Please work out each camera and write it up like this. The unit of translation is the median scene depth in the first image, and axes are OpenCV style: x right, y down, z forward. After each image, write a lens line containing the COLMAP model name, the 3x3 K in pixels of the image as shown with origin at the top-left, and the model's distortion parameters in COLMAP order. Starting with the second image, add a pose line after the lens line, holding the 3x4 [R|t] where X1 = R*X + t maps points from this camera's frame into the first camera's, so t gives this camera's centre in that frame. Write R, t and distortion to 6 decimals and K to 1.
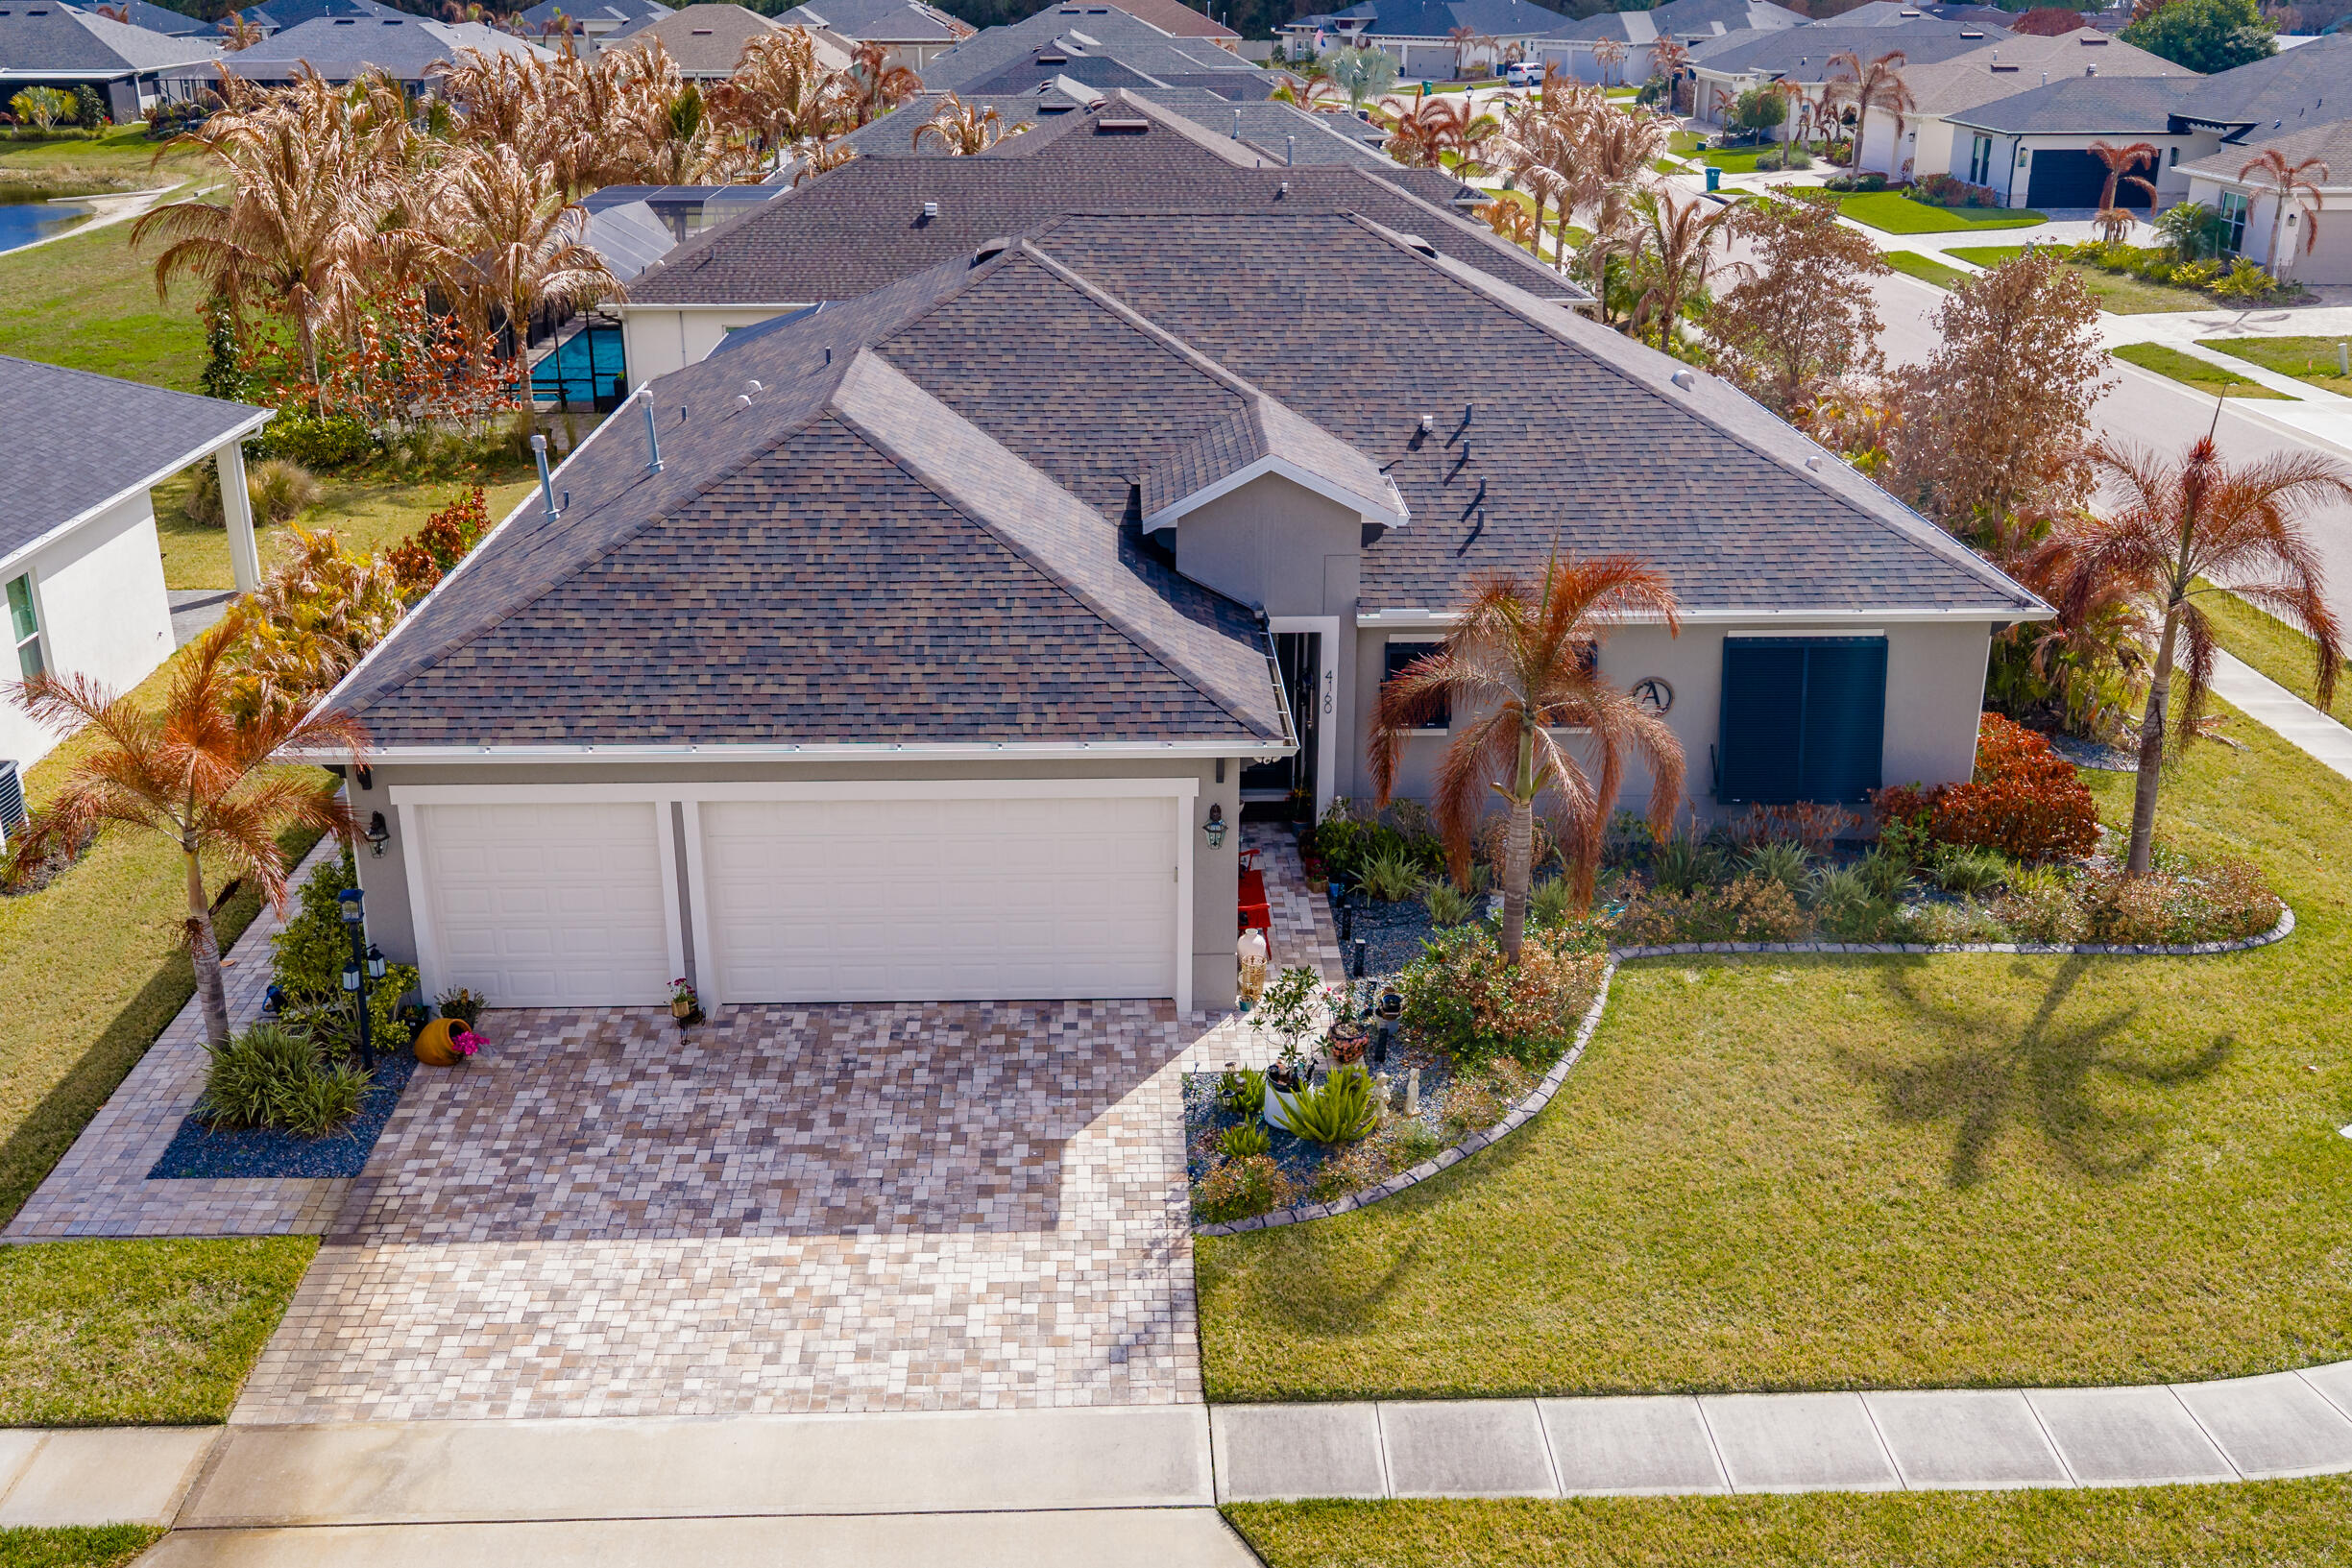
lens RADIAL K [[2235.0, 0, 1157.1], [0, 2235.0, 794.4], [0, 0, 1]] dist [0.017513, -0.027705]
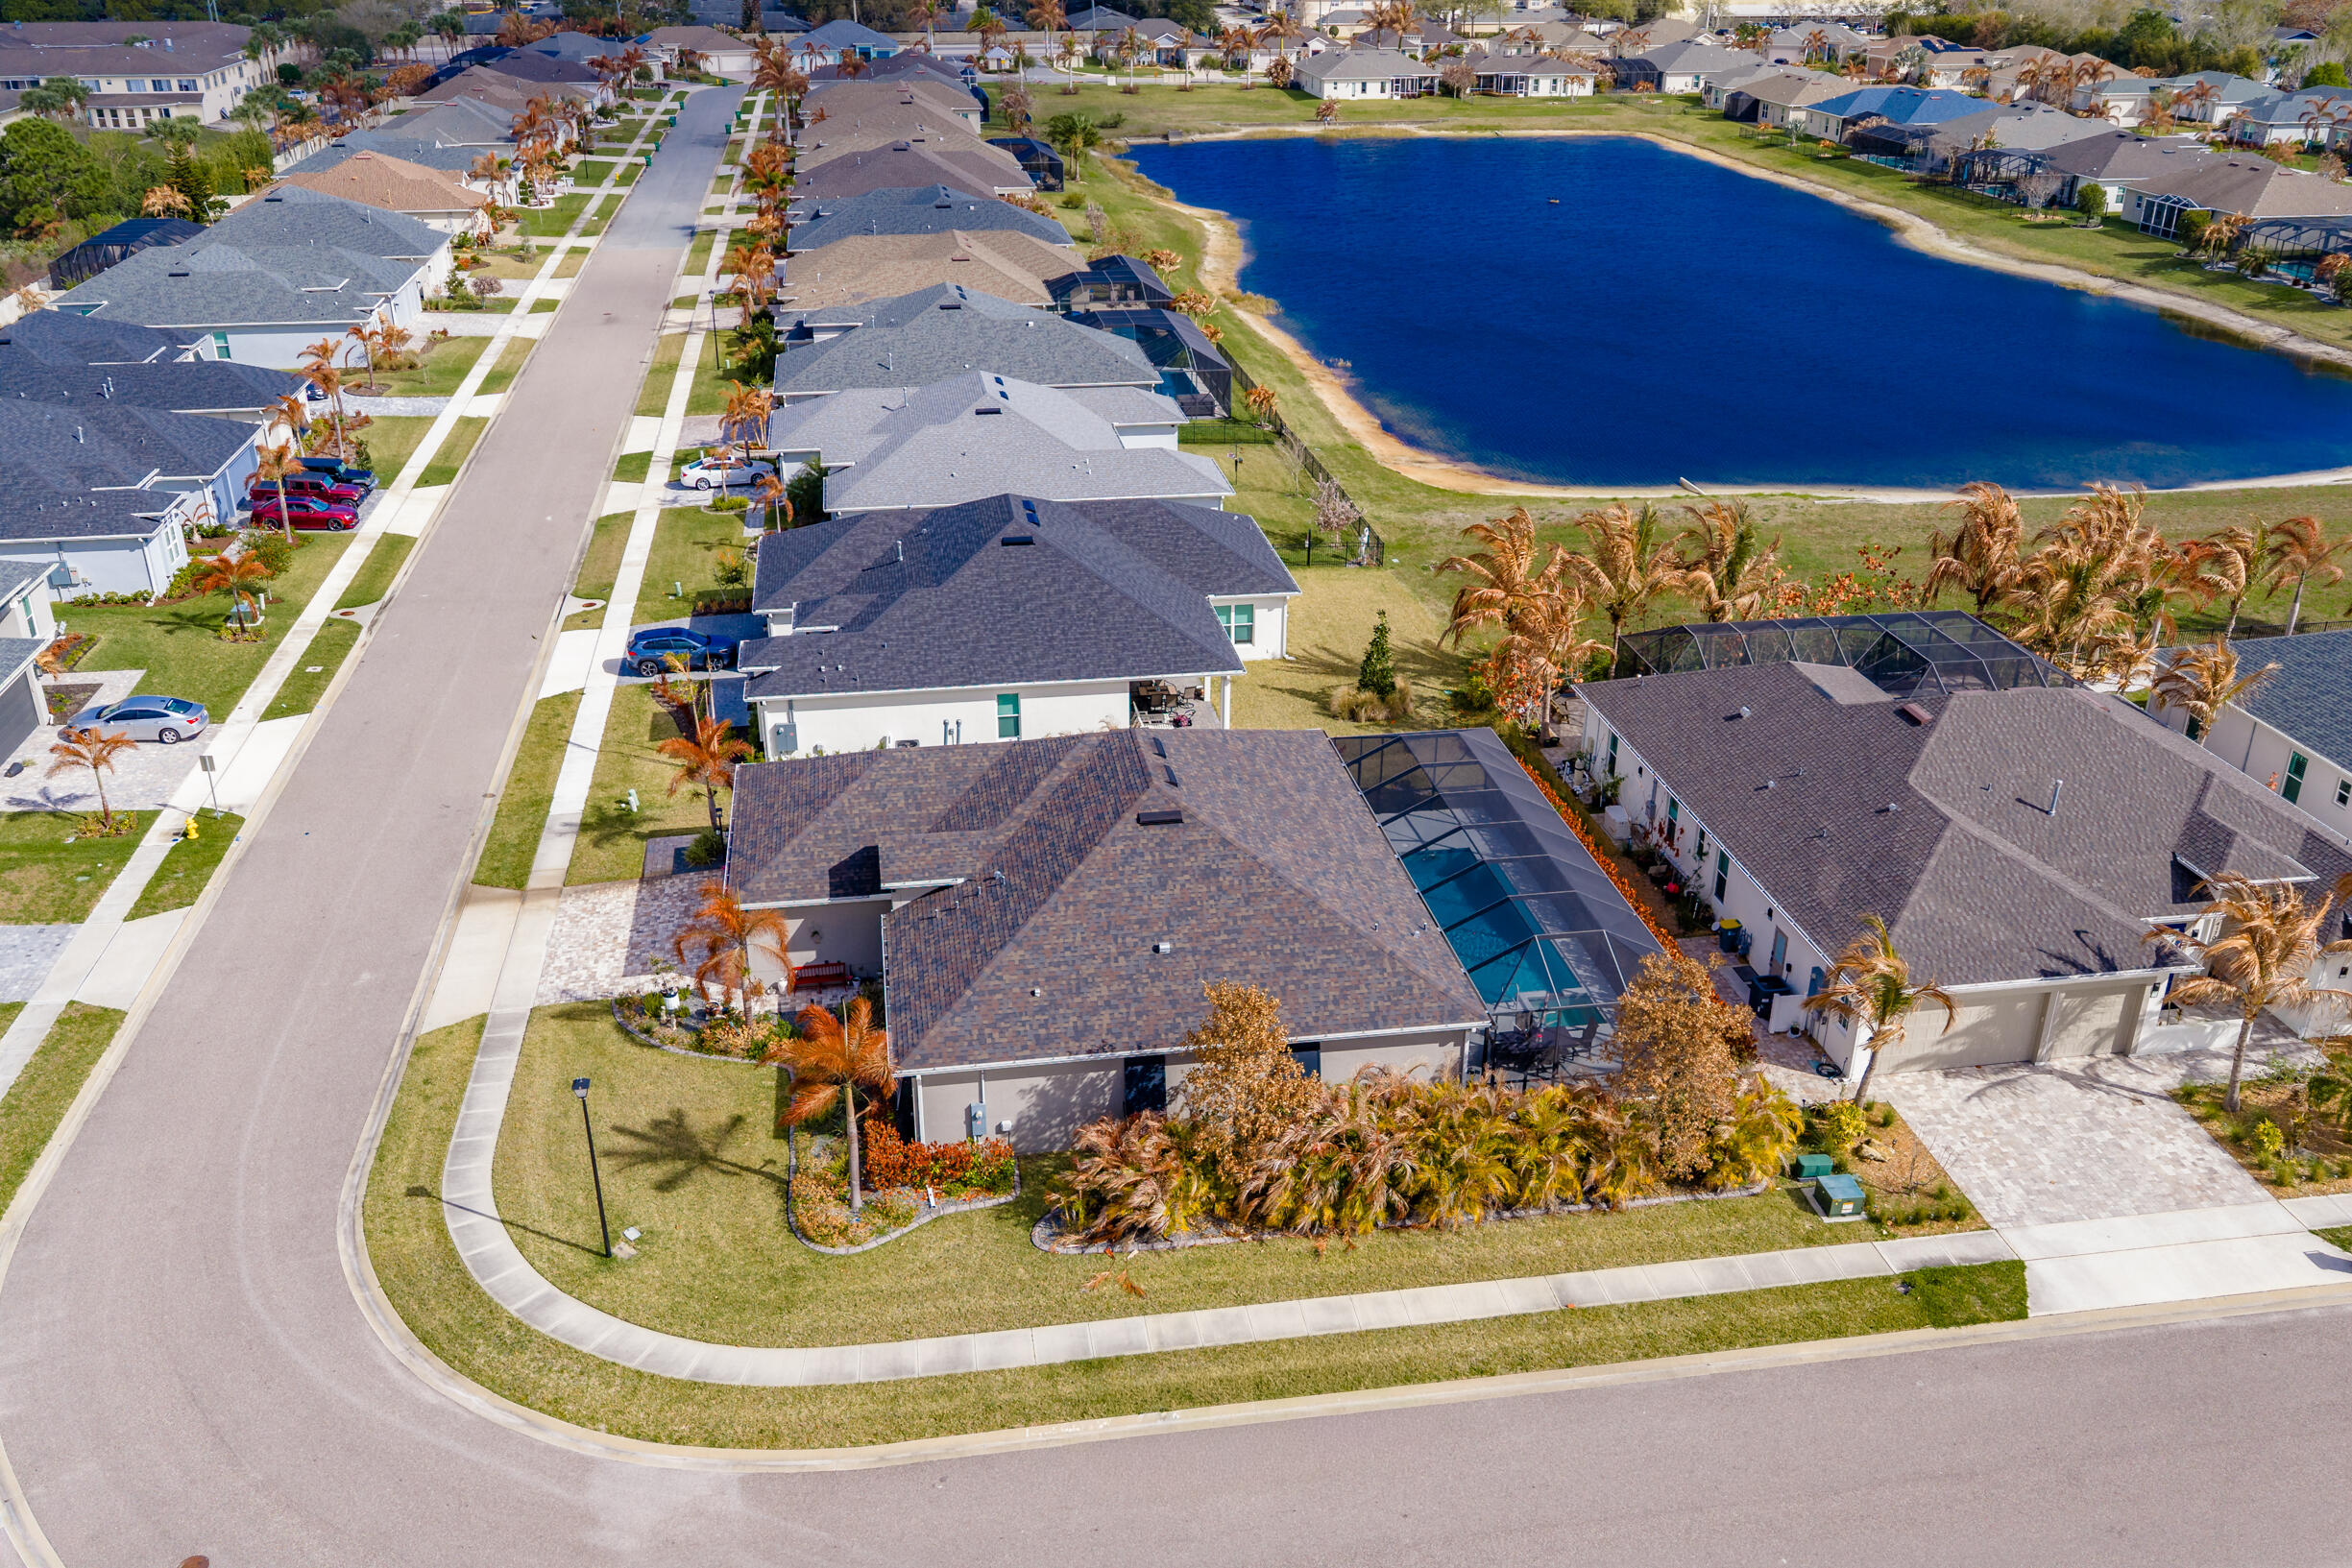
lens RADIAL K [[1950.3, 0, 1181.5], [0, 1950.3, 788.5], [0, 0, 1]] dist [0.026108, -0.043083]
pose [[0.135075, 0.420585, -0.897141, 2.319422], [-0.357112, 0.865251, 0.351868, -1.243180], [0.924243, 0.272852, 0.267070, 0.821404]]
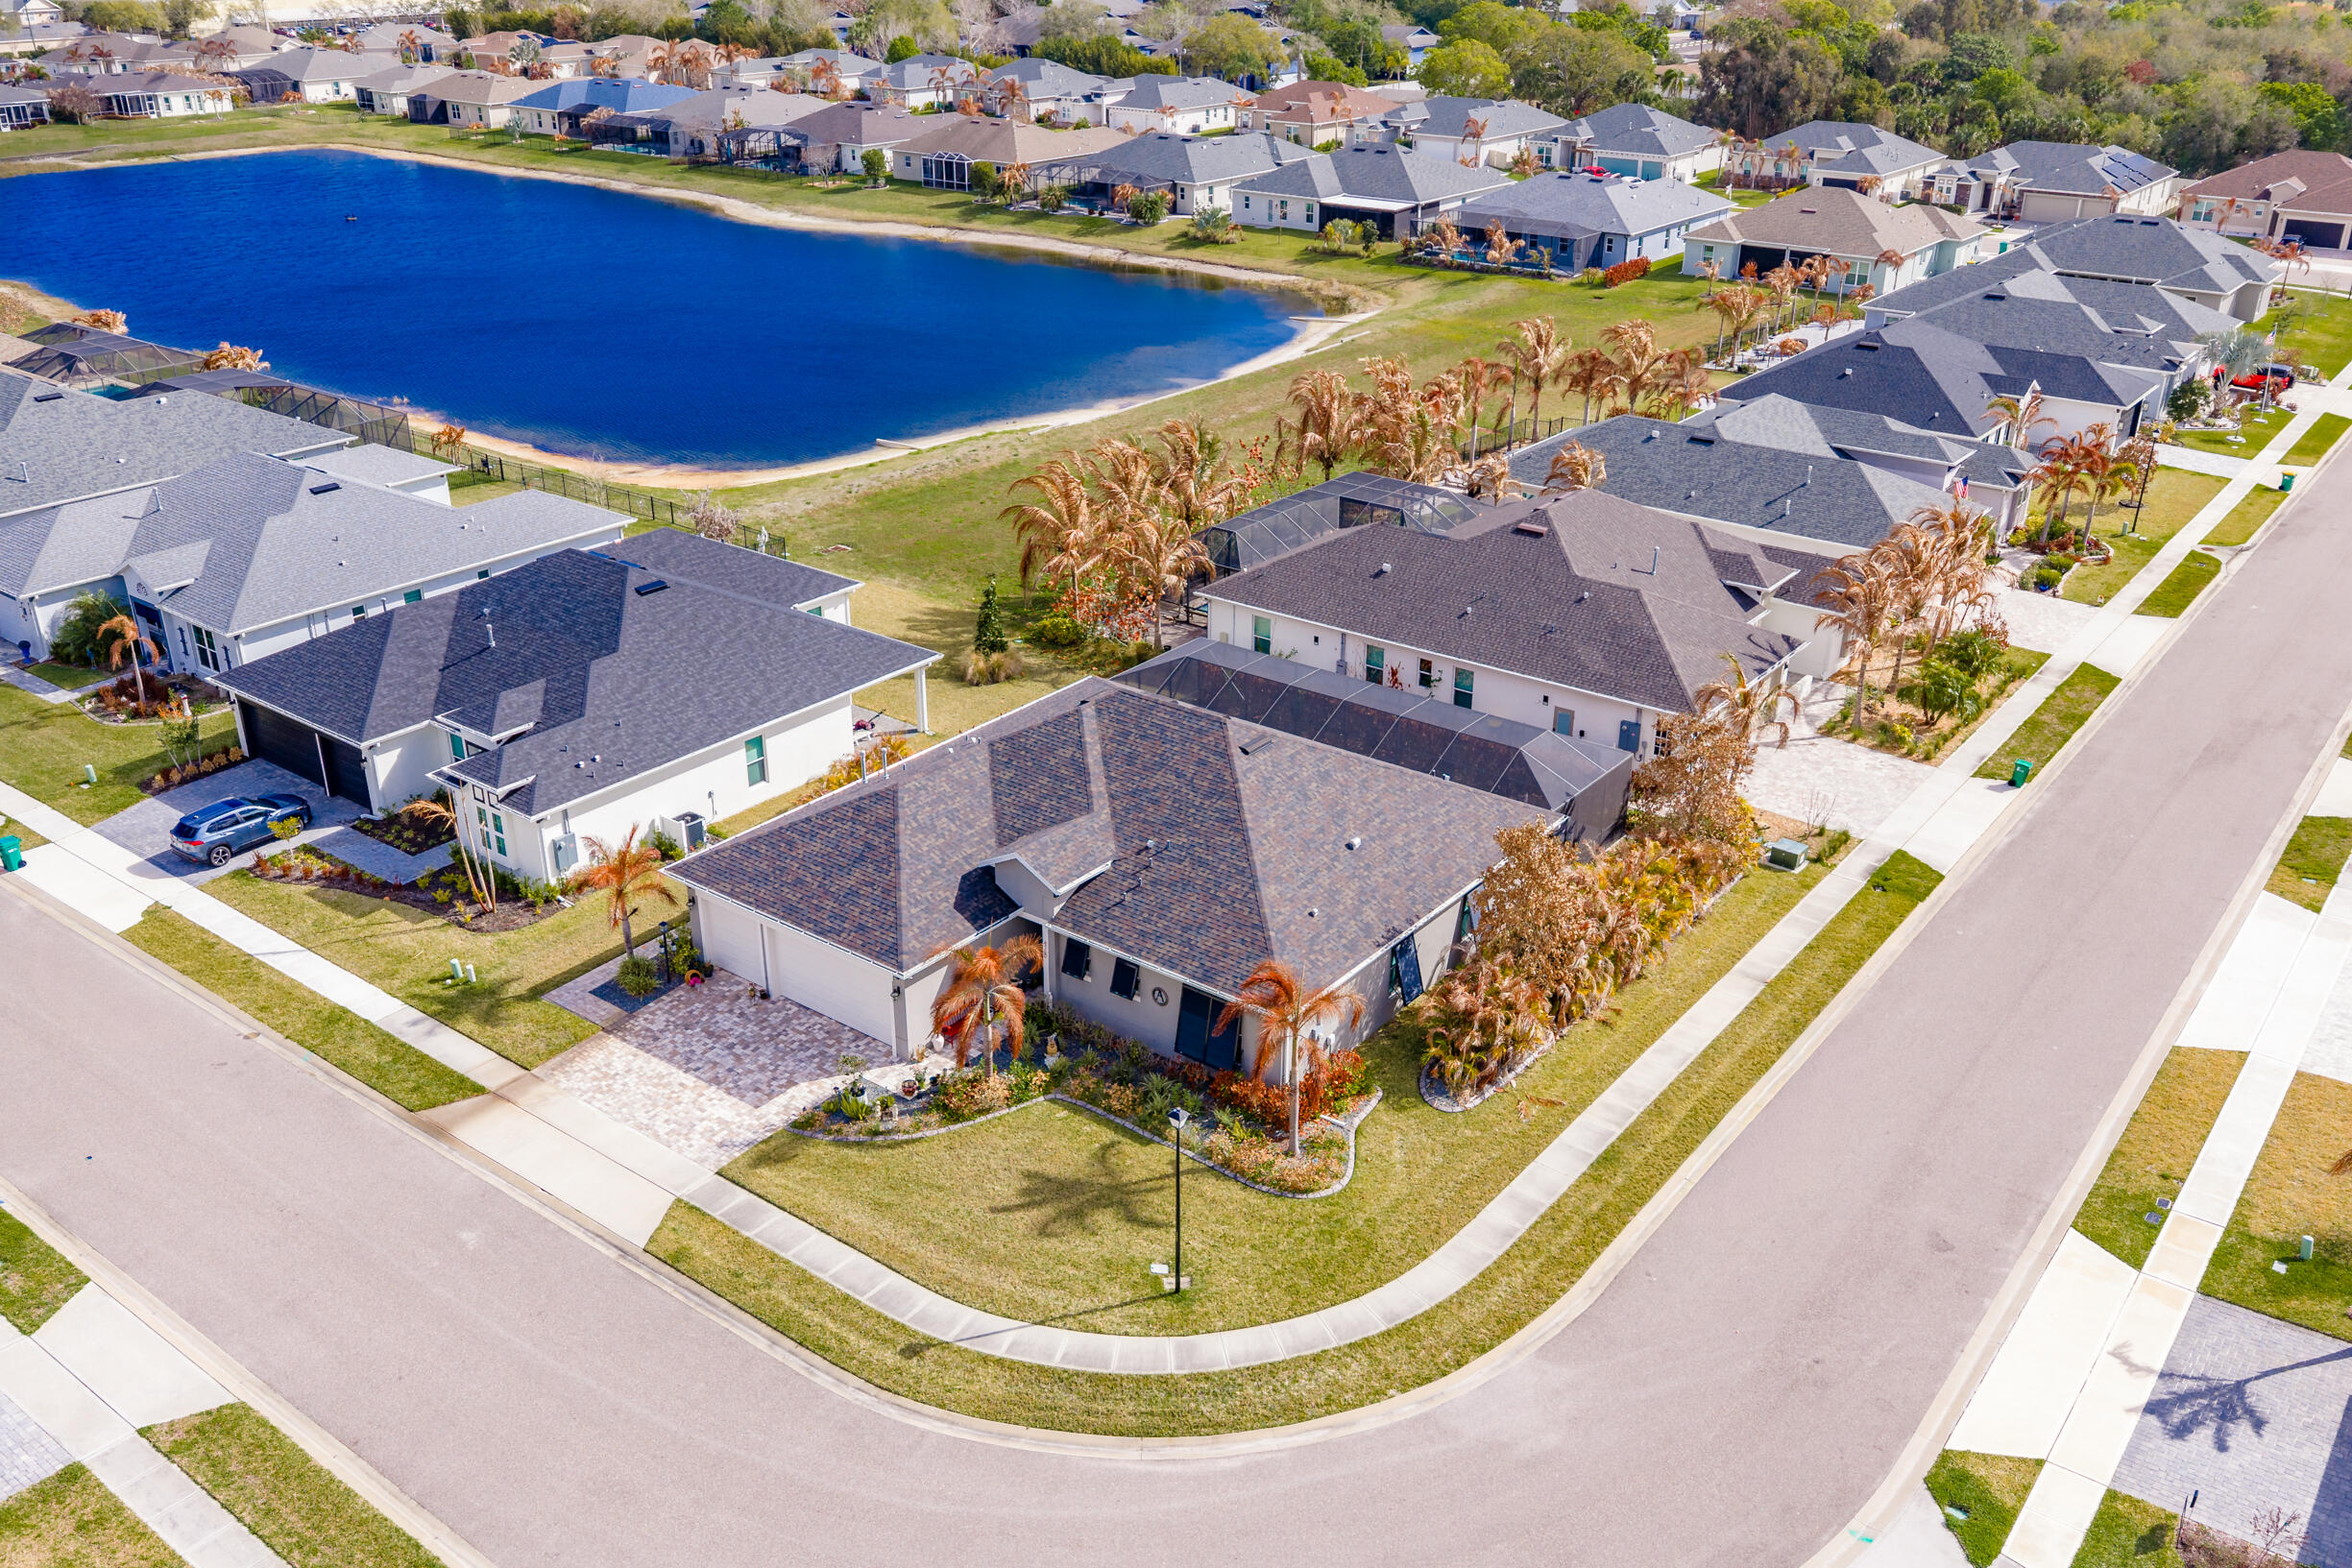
lens RADIAL K [[1957.6, 0, 1182.7], [0, 1957.6, 785.2], [0, 0, 1]] dist [0.012981, -0.018351]
pose [[0.777096, 0.267055, -0.569915, 1.588844], [-0.228744, 0.963432, 0.139553, -0.643440], [0.586342, 0.021918, 0.809767, -0.709585]]
